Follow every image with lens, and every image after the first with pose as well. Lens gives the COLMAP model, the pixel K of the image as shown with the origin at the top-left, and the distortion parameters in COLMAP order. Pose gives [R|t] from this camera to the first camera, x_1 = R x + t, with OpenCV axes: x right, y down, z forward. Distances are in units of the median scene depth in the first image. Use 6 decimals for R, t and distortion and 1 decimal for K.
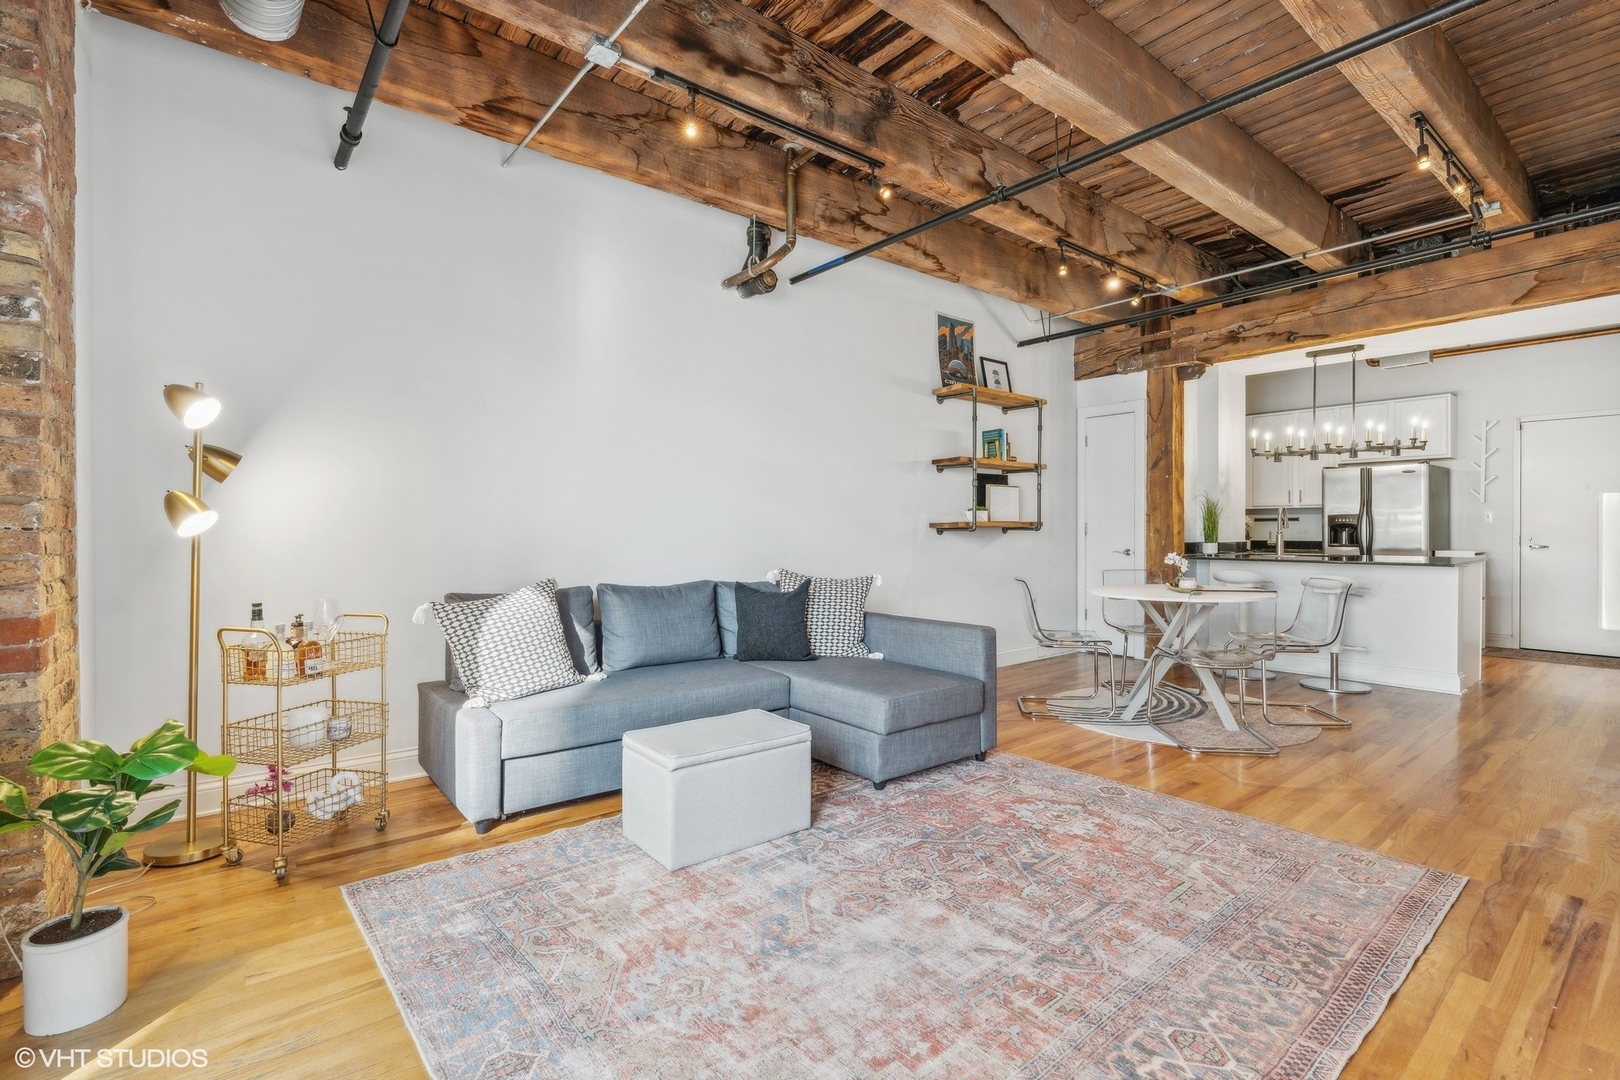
lens RADIAL K [[743.2, 0, 810.0], [0, 743.2, 525.1], [0, 0, 1]] dist [-0.011401, 0.005073]
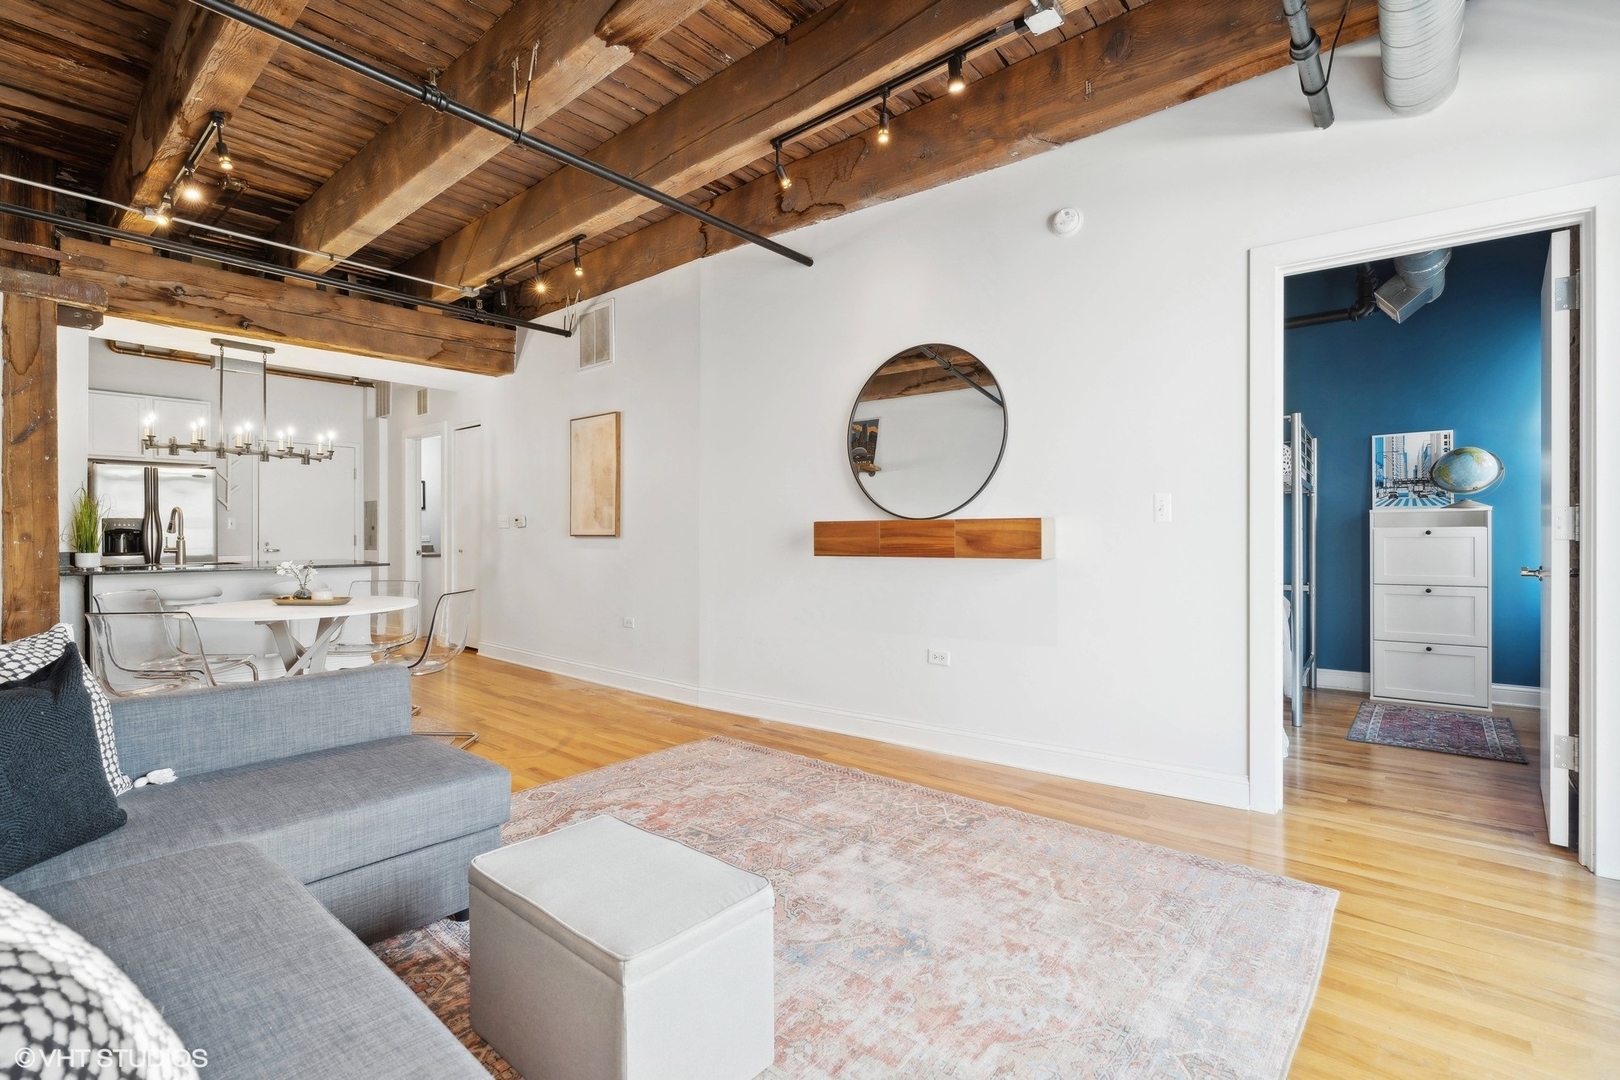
lens RADIAL K [[743.2, 0, 798.9], [0, 743.2, 539.6], [0, 0, 1]] dist [-0.011401, 0.005073]
pose [[-0.179199, -0.006156, 0.983794, -0.367468], [-0.002660, 0.999980, 0.005772, 0.005292], [-0.983809, -0.001583, -0.179211, 0.491883]]
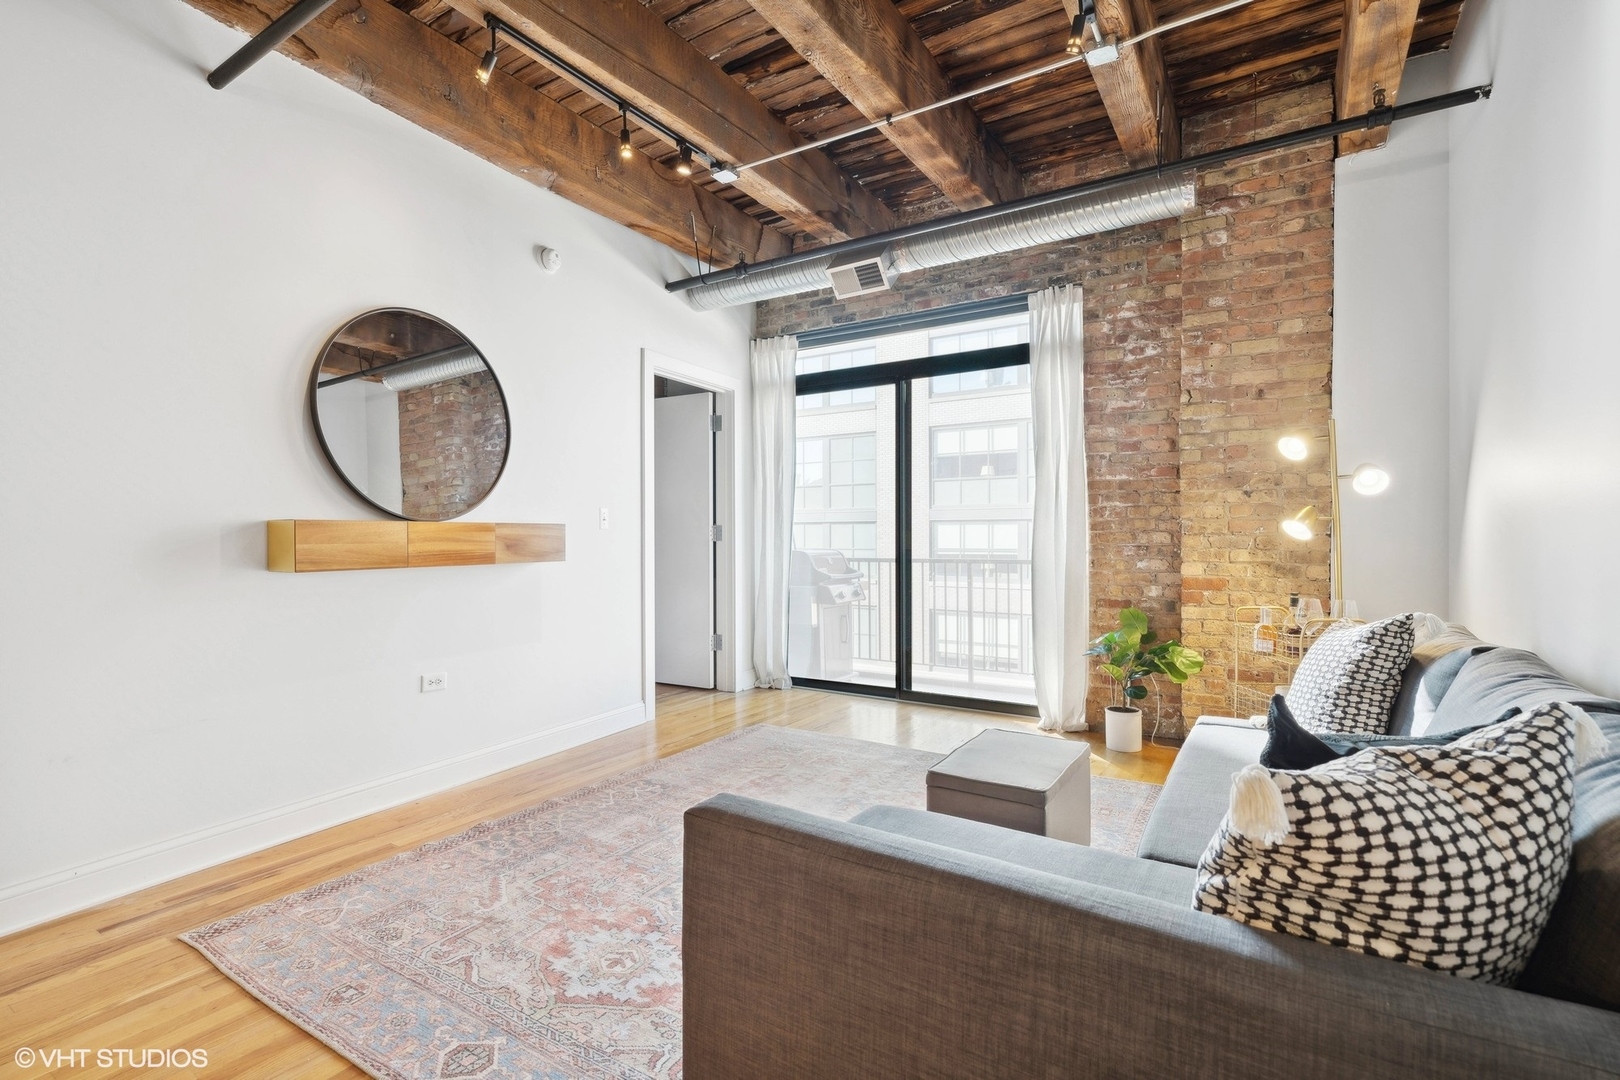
lens RADIAL K [[743.2, 0, 822.2], [0, 743.2, 539.1], [0, 0, 1]] dist [-0.011401, 0.005073]
pose [[-0.942580, -0.000470, -0.333981, 0.204987], [-0.000463, 1.000000, -0.000101, 0.004183], [0.333981, 0.000059, -0.942580, 0.909099]]
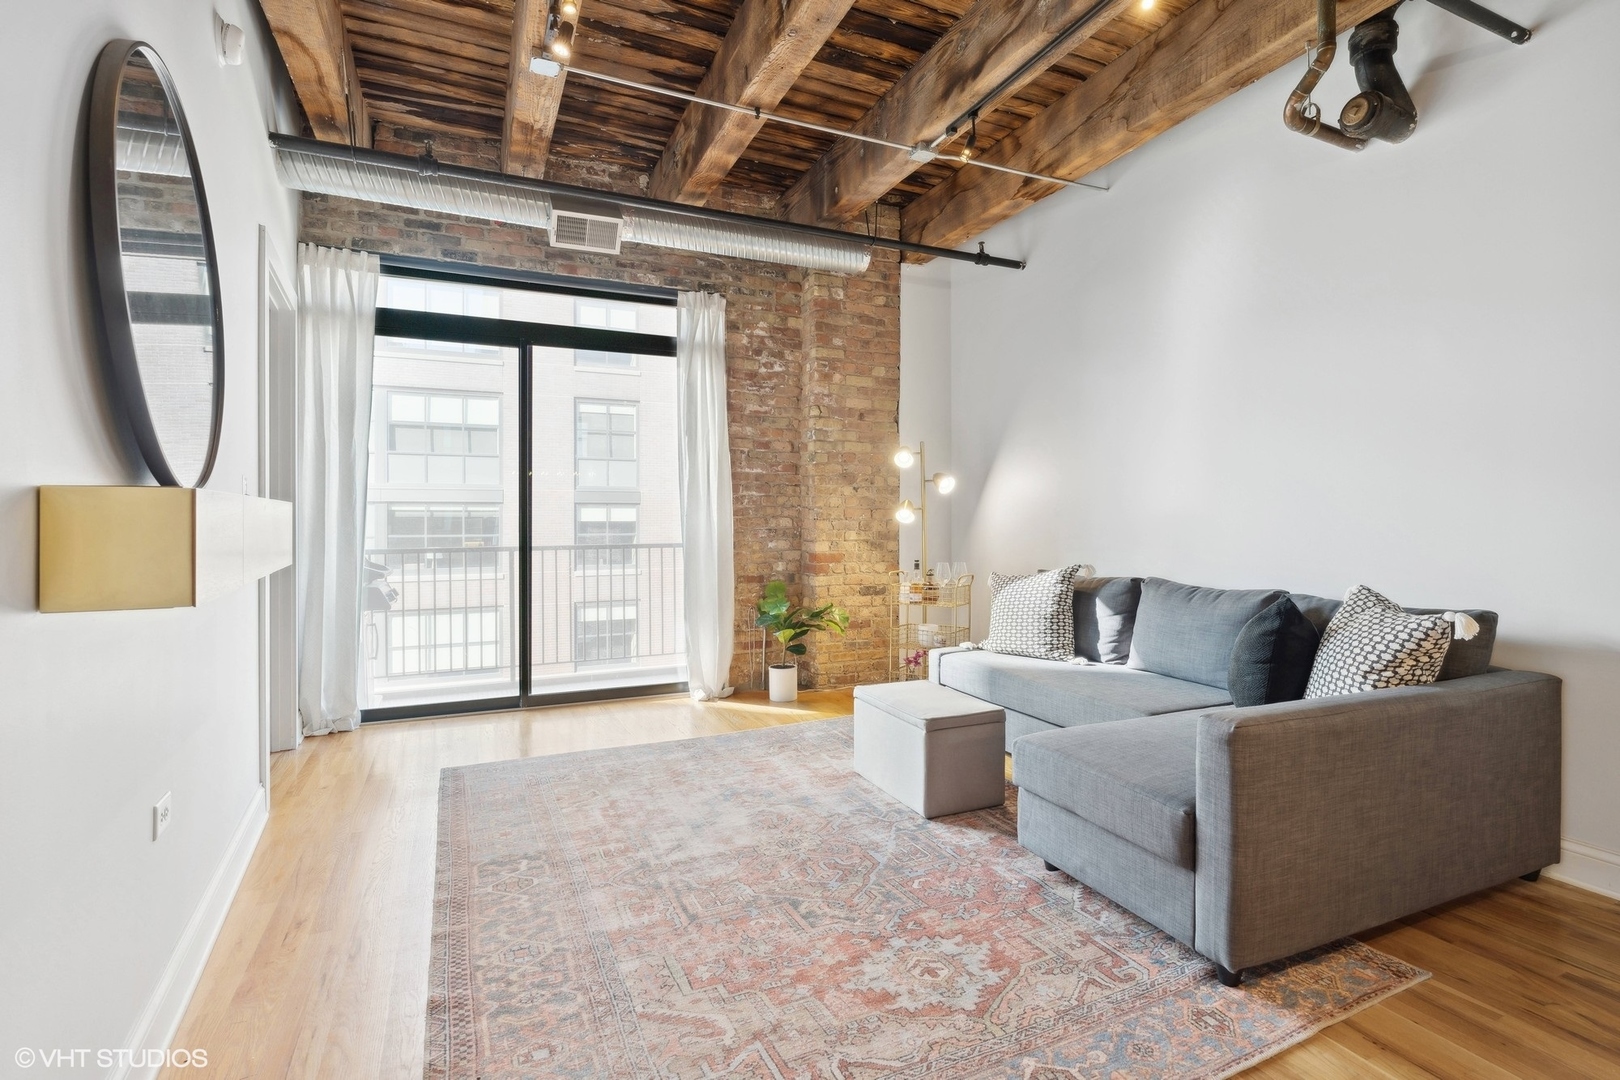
lens RADIAL K [[743.2, 0, 804.4], [0, 743.2, 531.0], [0, 0, 1]] dist [-0.011401, 0.005073]
pose [[-0.250154, 0.013993, -0.968105, 0.522941], [0.006359, 0.999898, 0.012810, 0.001949], [0.968185, -0.002951, -0.250218, 0.565380]]
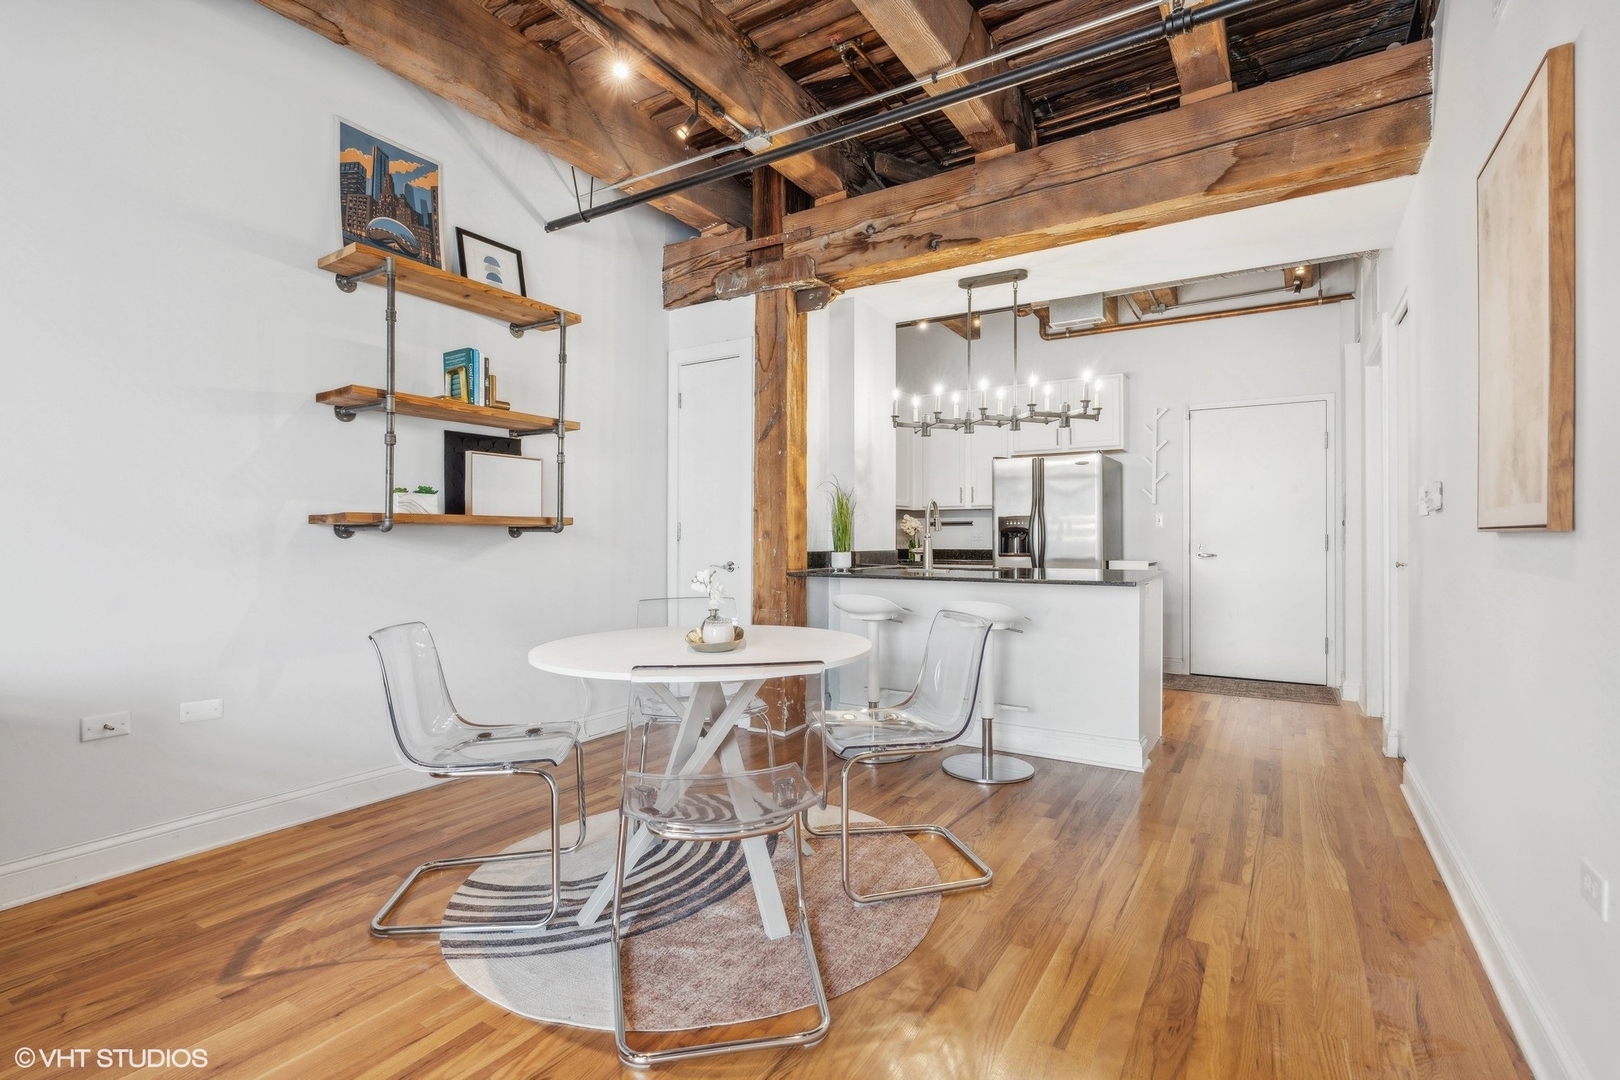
lens RADIAL K [[743.2, 0, 823.8], [0, 743.2, 530.0], [0, 0, 1]] dist [-0.011401, 0.005073]
pose [[0.942884, 0.007310, 0.333042, 0.338266], [-0.004890, 0.999955, -0.008105, 0.010498], [-0.333086, 0.006014, 0.942877, 0.405819]]
